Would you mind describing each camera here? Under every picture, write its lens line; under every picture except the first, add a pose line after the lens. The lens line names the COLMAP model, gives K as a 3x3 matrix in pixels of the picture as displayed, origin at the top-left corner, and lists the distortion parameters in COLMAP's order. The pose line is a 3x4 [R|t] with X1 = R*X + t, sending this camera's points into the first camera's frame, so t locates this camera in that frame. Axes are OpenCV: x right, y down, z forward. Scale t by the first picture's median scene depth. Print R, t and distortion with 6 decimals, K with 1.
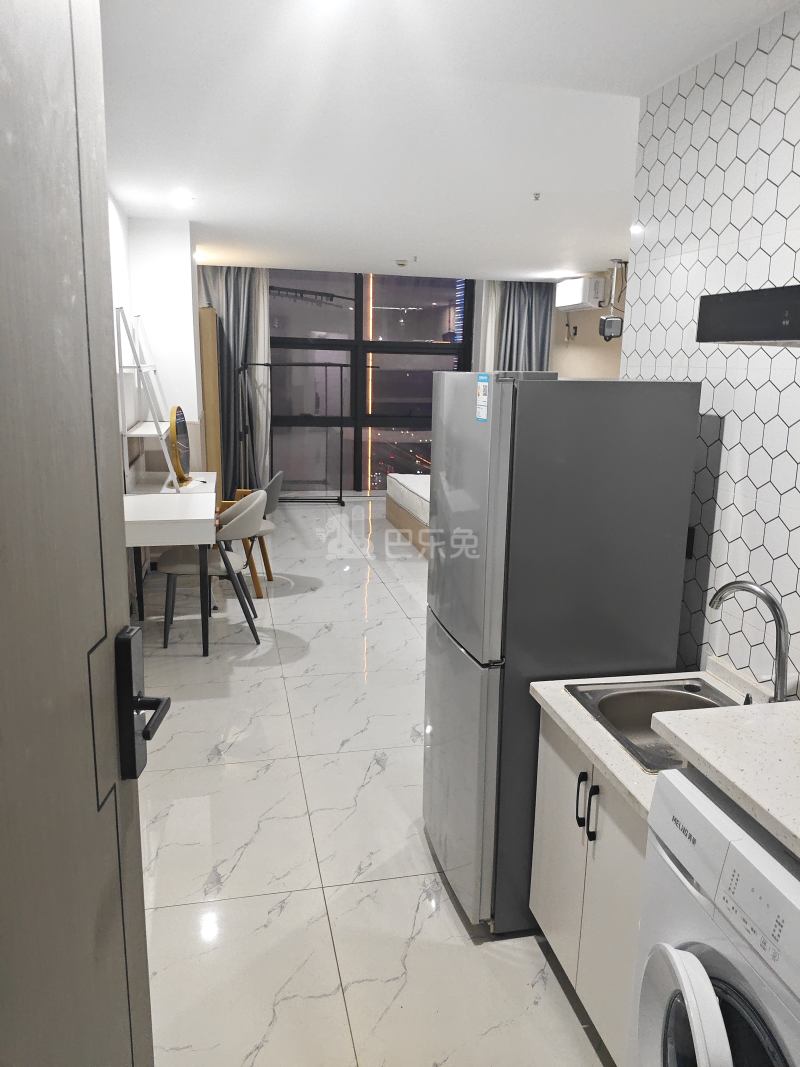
lens RADIAL K [[805.8, 0, 399.6], [0, 805.8, 538.2], [0, 0, 1]] dist [0.040491, -0.083645]
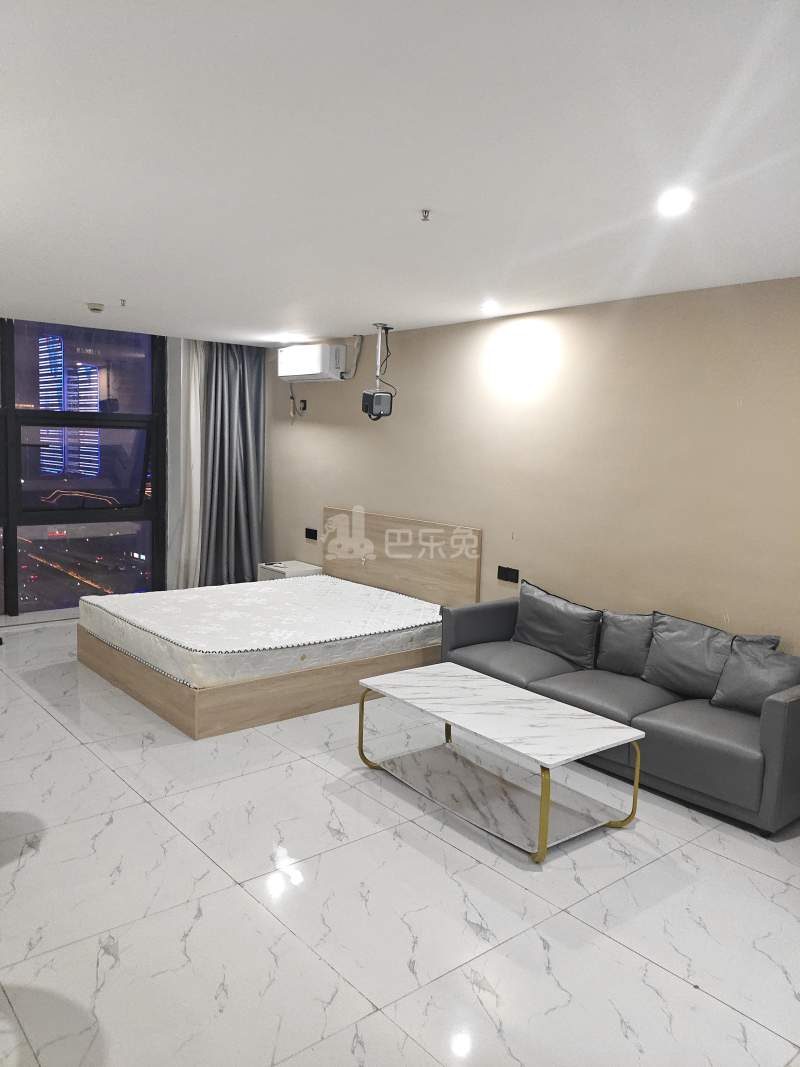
lens RADIAL K [[805.8, 0, 387.6], [0, 805.8, 515.9], [0, 0, 1]] dist [0.040491, -0.083645]
pose [[0.890588, -0.037233, 0.453283, -0.090929], [0.085309, 0.992630, -0.086074, -0.065080], [-0.446738, 0.115326, 0.887201, 0.240933]]
